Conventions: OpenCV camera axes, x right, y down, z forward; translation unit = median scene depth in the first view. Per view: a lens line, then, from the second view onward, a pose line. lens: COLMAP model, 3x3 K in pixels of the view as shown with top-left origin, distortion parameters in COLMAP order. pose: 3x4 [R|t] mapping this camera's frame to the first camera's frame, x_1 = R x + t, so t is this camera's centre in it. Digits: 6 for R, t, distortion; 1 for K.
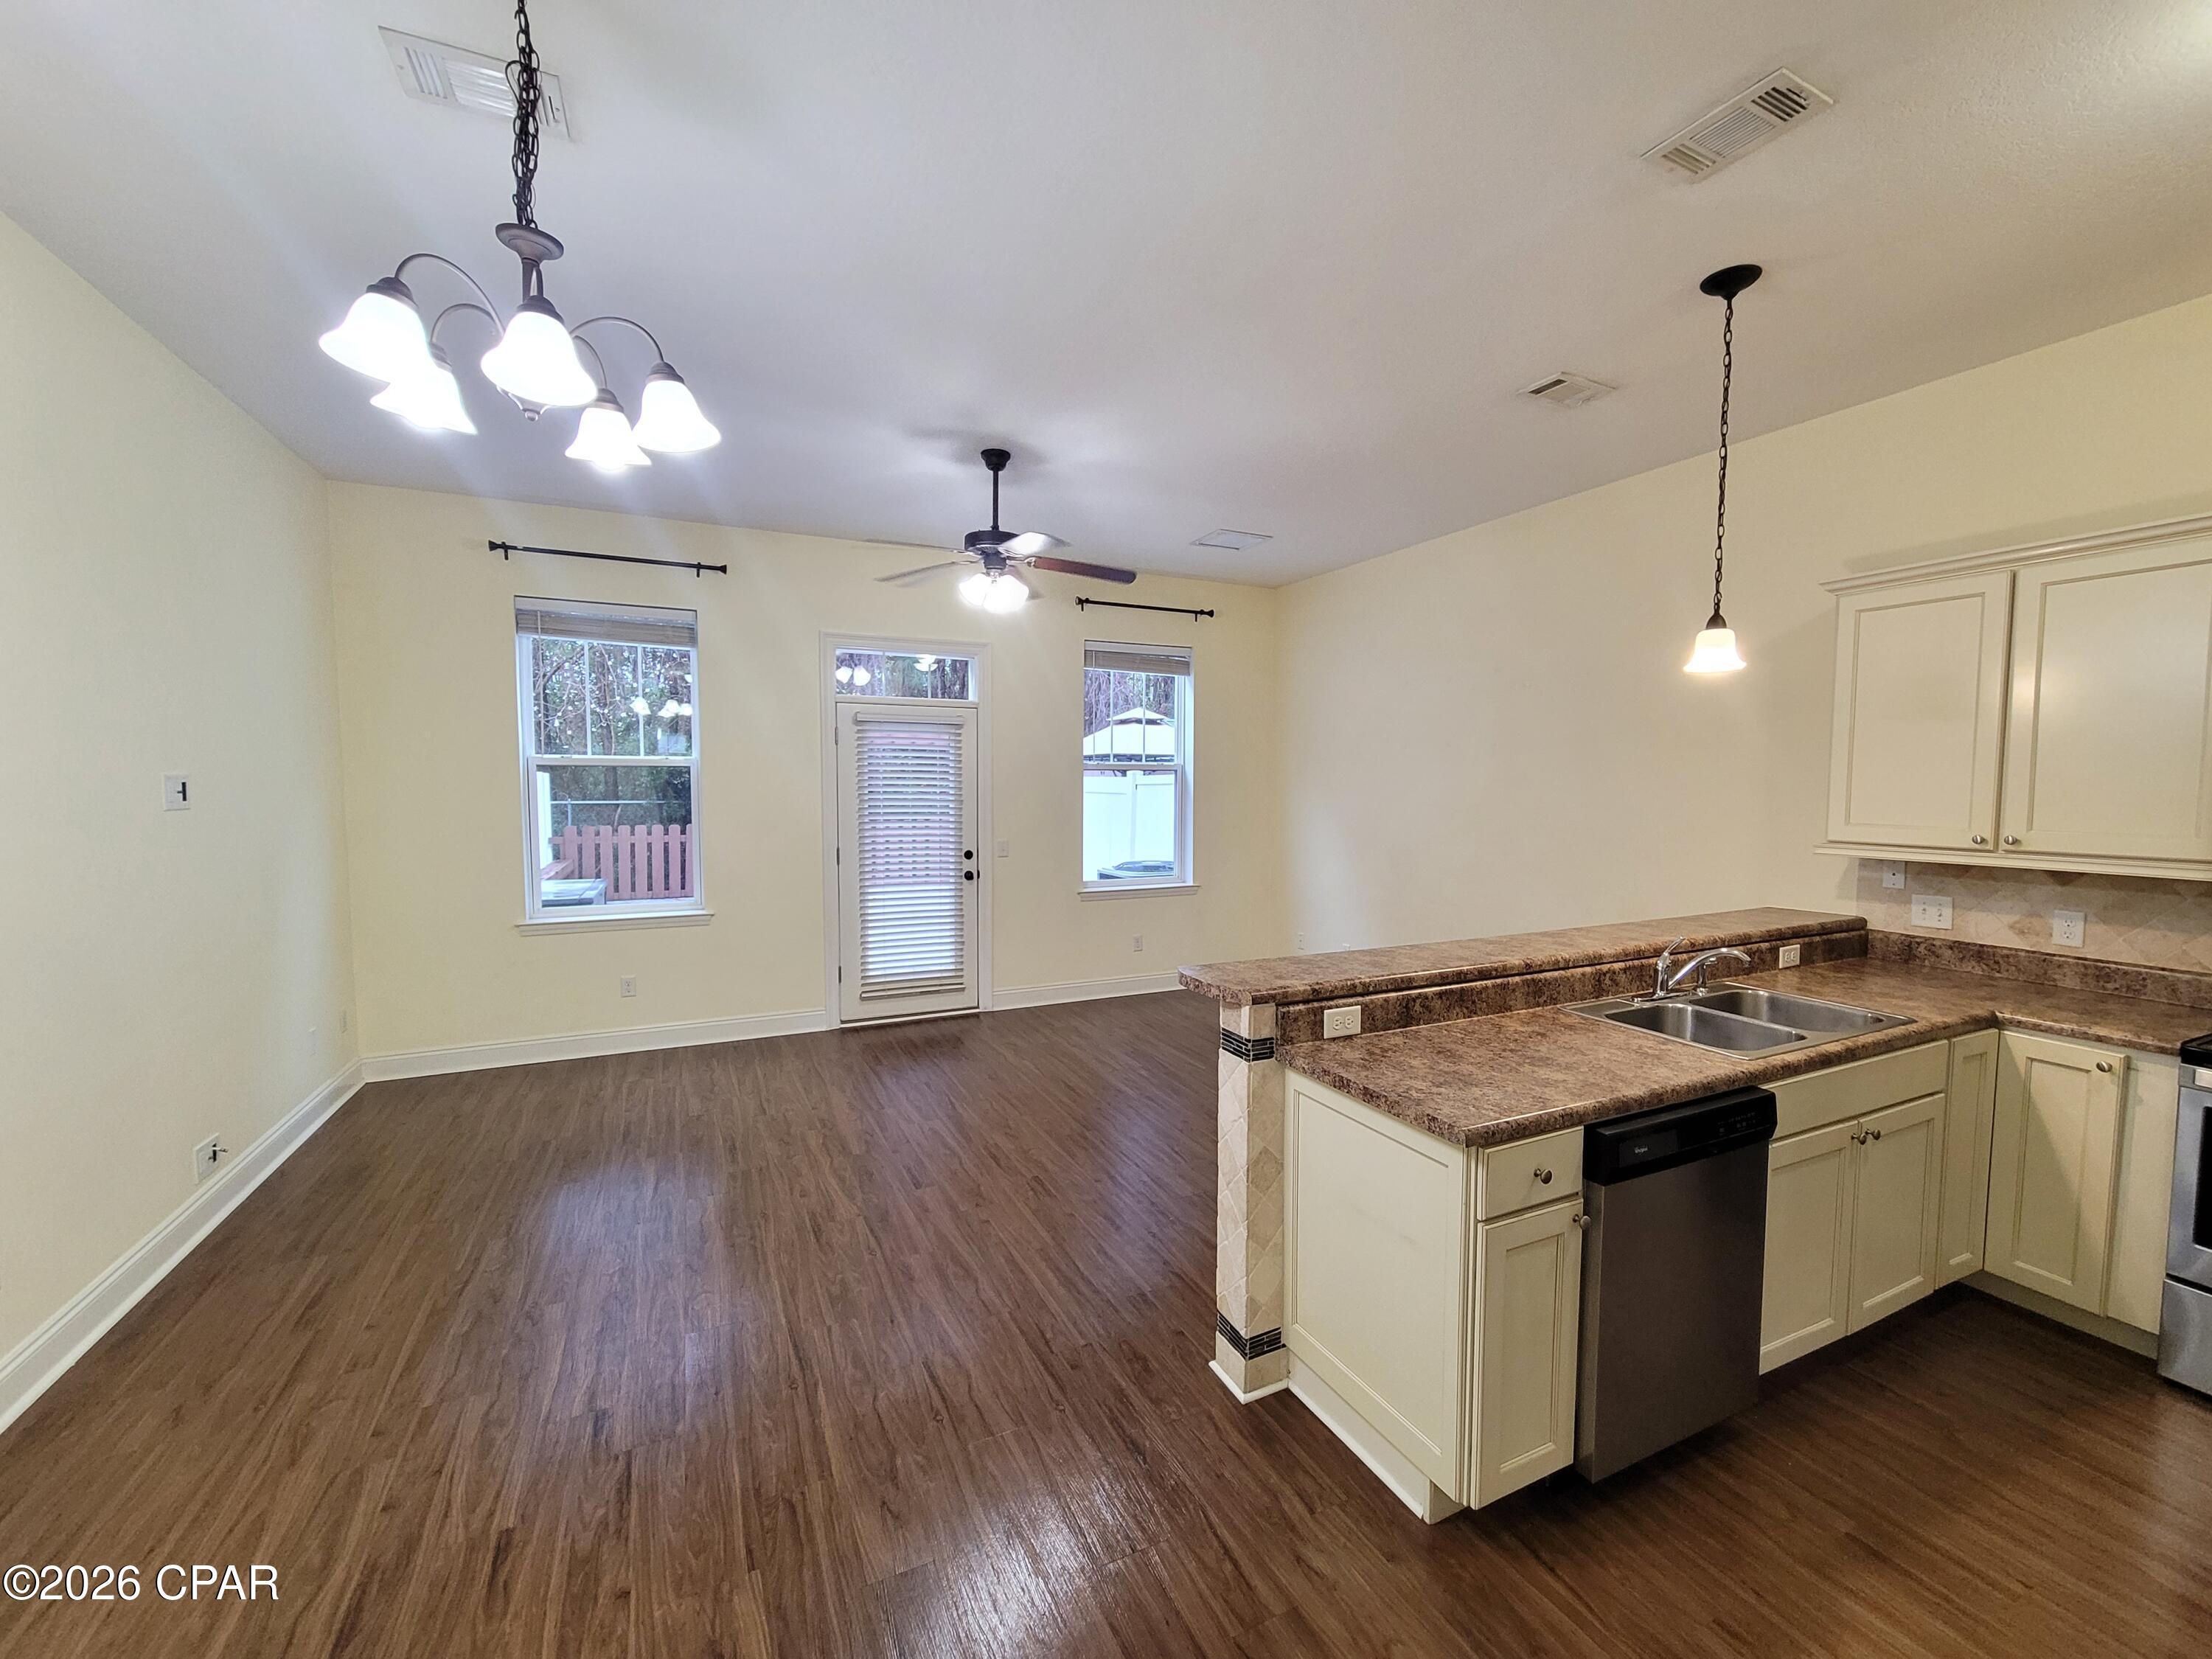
lens RADIAL K [[900.5, 0, 1116.8], [0, 900.5, 833.0], [0, 0, 1]] dist [-0.002236, 0.000752]
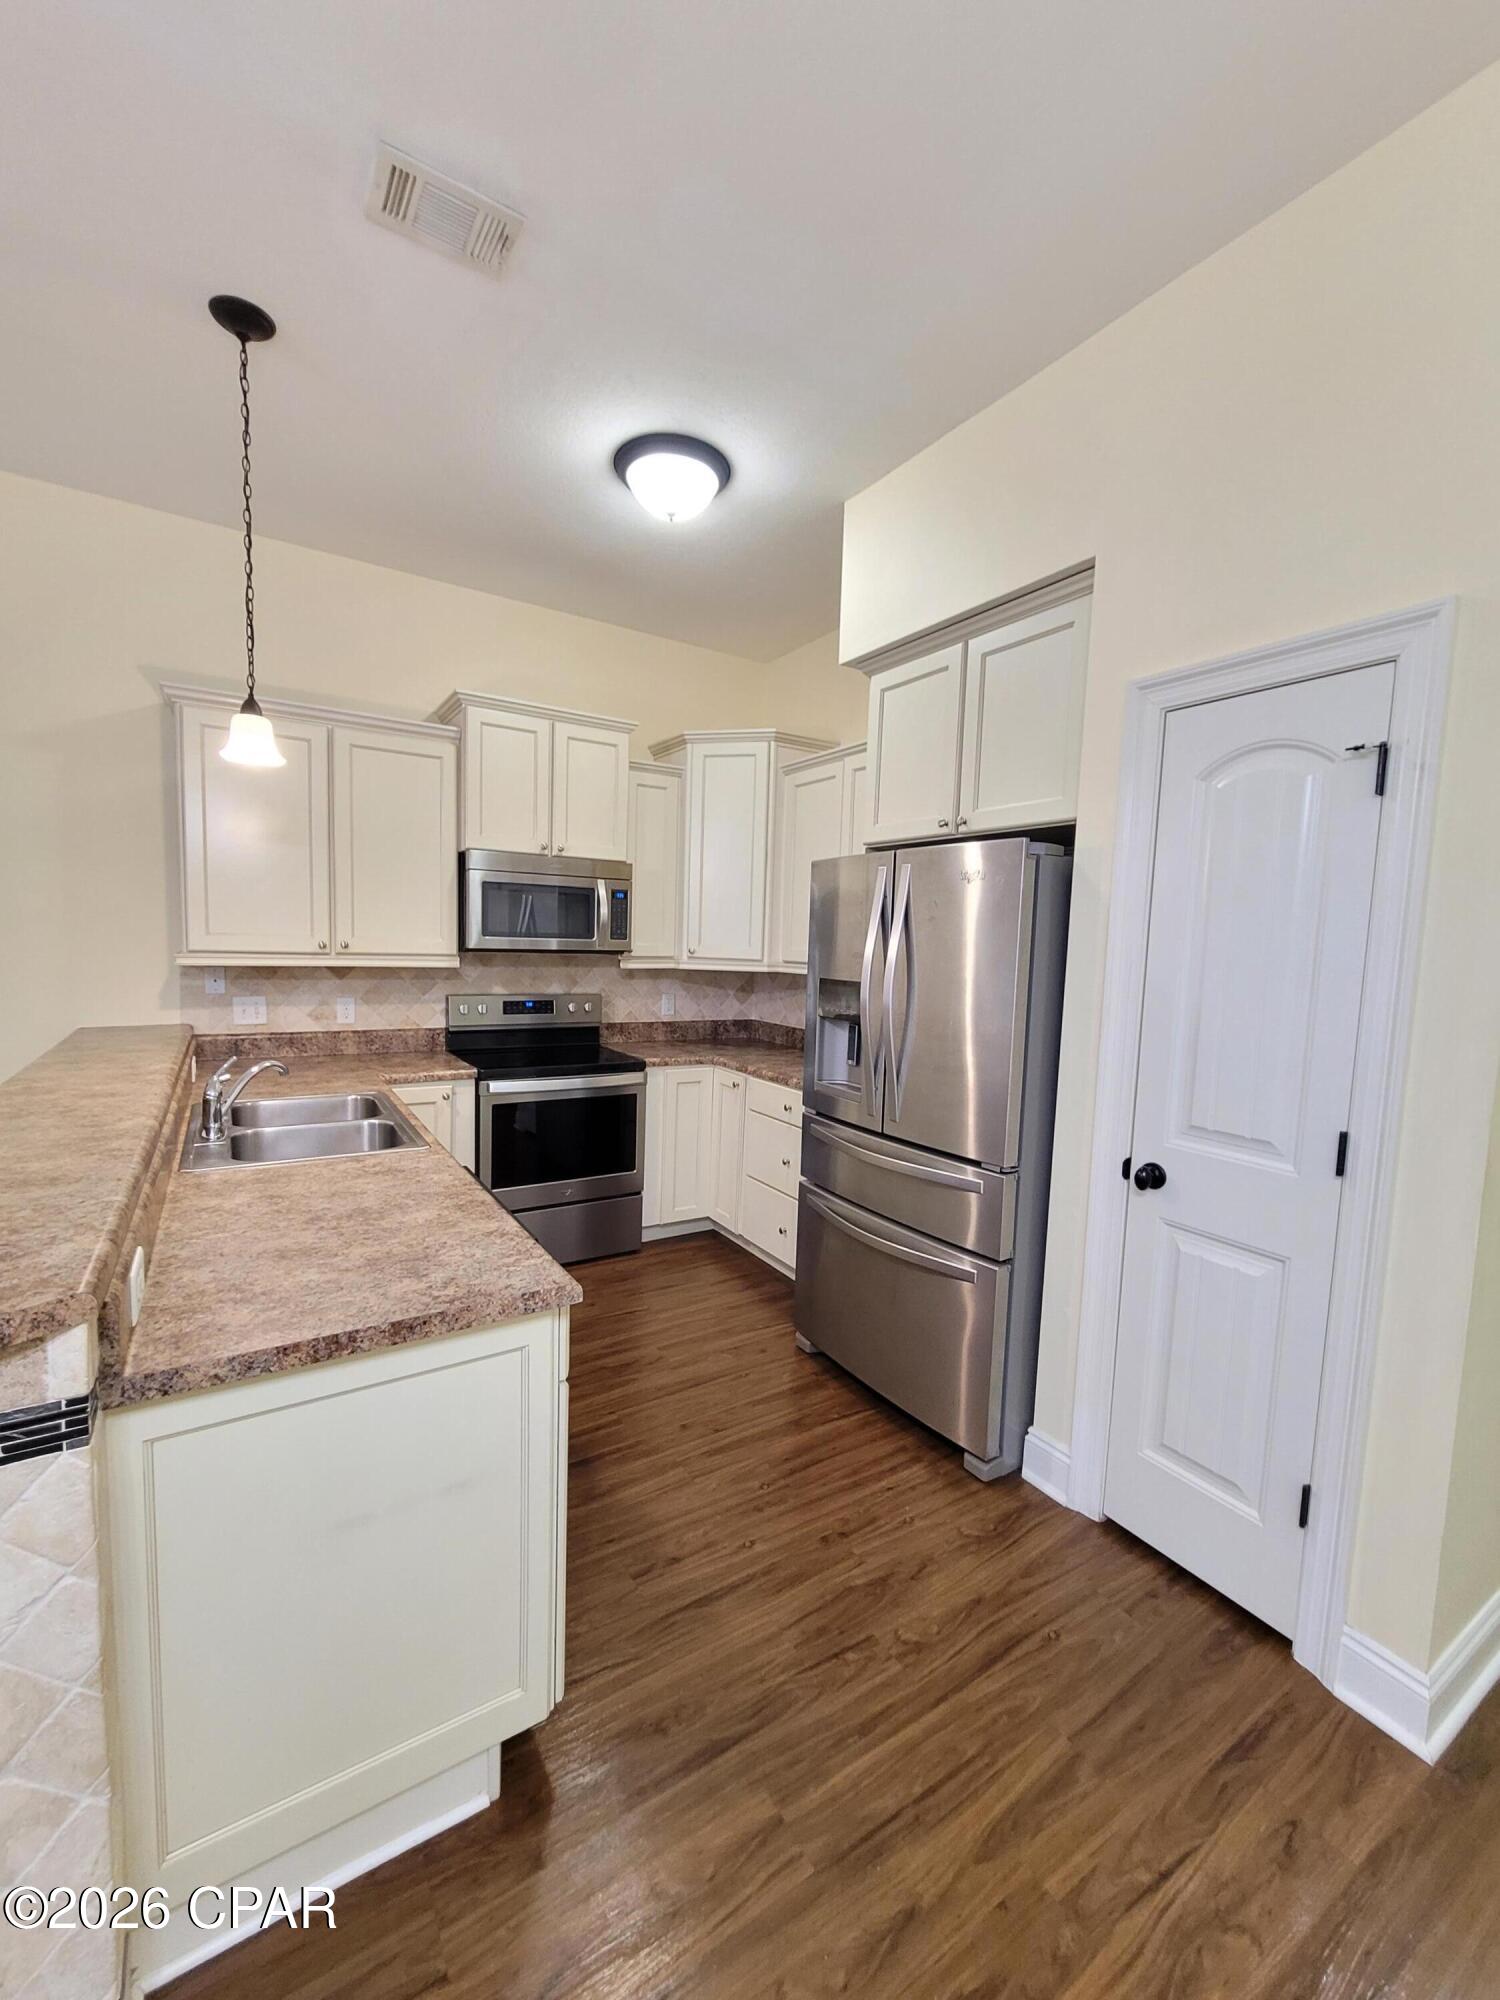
lens RADIAL K [[814.2, 0, 746.1], [0, 814.2, 1010.4], [0, 0, 1]] dist [-0.002236, 0.000752]
pose [[-0.116042, -0.093767, 0.988808, -0.269574], [0.027864, 0.994835, 0.097609, 0.004728], [-0.992853, 0.038879, -0.112830, 0.683199]]
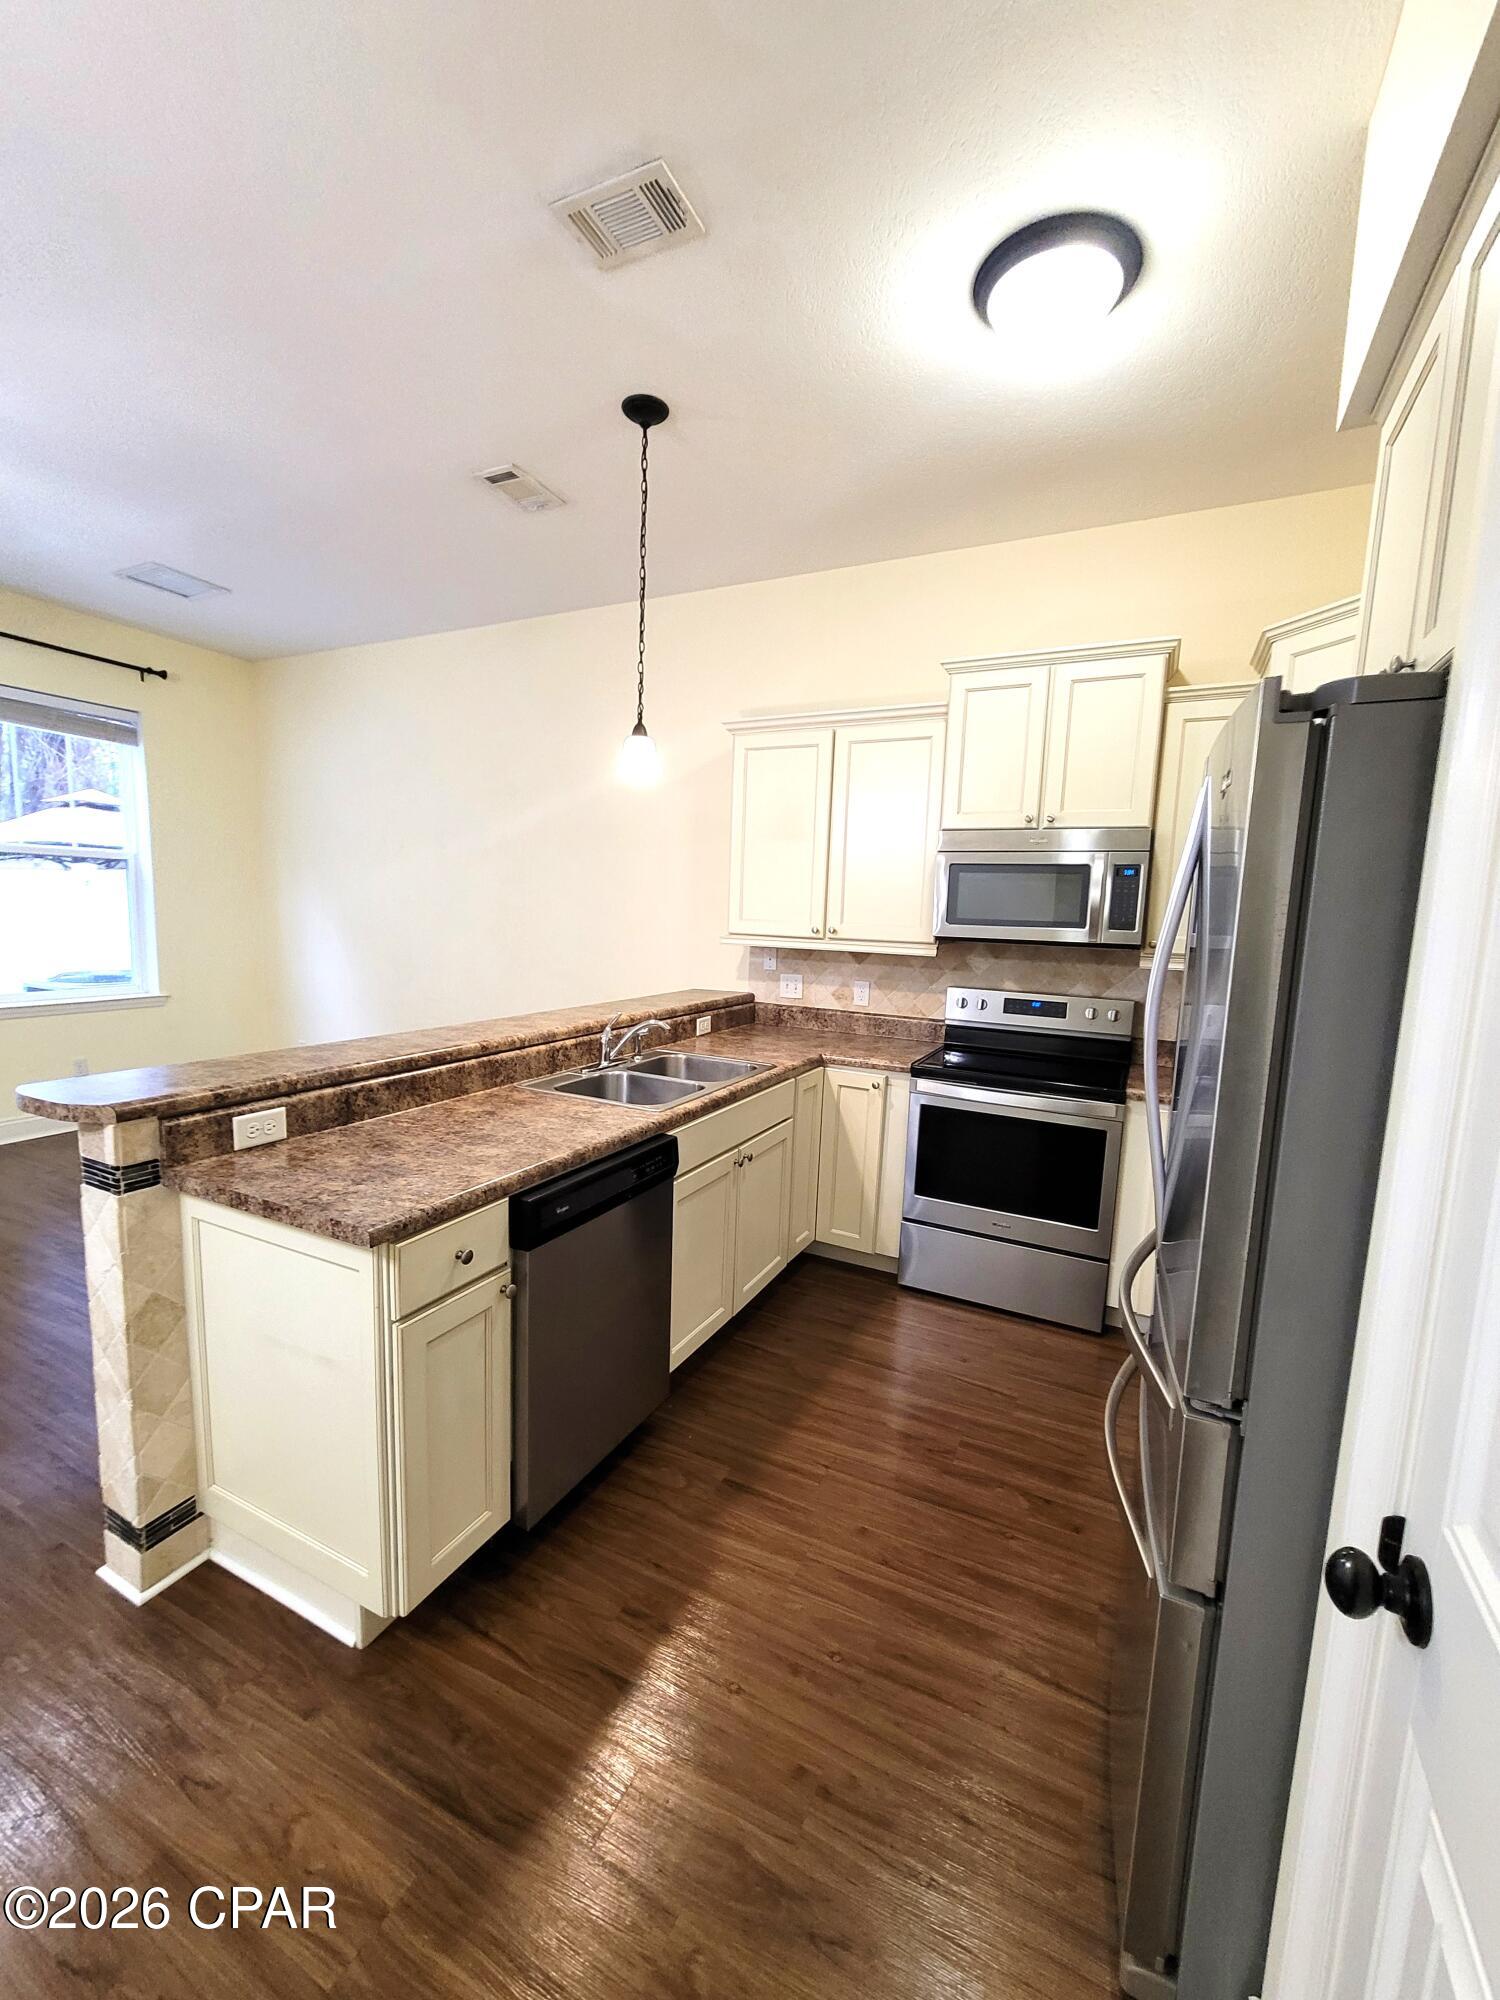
lens RADIAL K [[814.2, 0, 746.1], [0, 814.2, 1010.4], [0, 0, 1]] dist [-0.002236, 0.000752]
pose [[0.790168, -0.051054, 0.610760, 0.149083], [0.004029, 0.996936, 0.078122, 0.039048], [-0.612877, -0.059269, 0.787952, 0.110278]]
